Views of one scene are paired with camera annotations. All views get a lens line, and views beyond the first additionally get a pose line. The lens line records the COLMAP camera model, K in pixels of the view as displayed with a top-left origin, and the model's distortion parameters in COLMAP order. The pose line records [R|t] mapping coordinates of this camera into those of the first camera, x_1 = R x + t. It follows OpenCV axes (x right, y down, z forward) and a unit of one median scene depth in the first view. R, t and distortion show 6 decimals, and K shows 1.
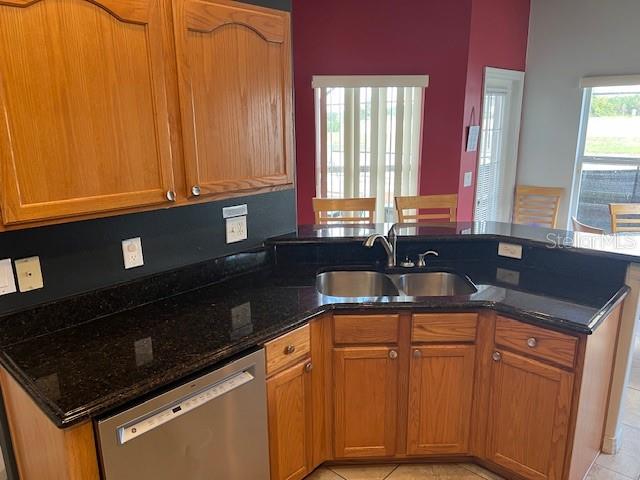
lens RADIAL K [[474.7, 0, 316.3], [0, 474.7, 241.1], [0, 0, 1]] dist [0.002736, -0.009343]
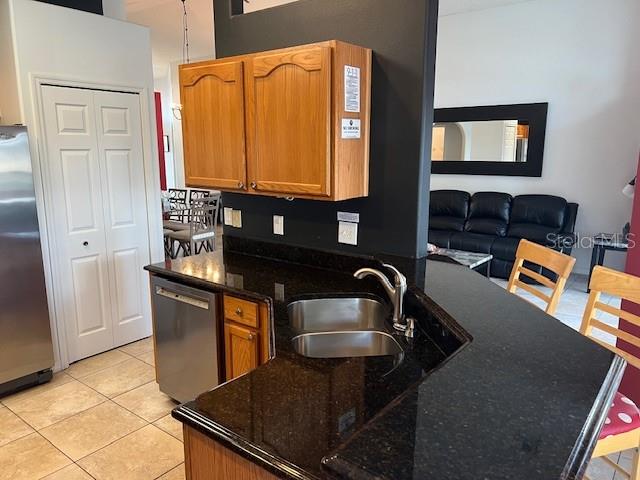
lens RADIAL K [[474.7, 0, 318.8], [0, 474.7, 245.7], [0, 0, 1]] dist [0.002736, -0.009343]
pose [[0.081972, 0.211822, -0.973865, 1.099954], [-0.247330, 0.950909, 0.186011, -0.223221], [0.965458, 0.225619, 0.130338, 0.927278]]
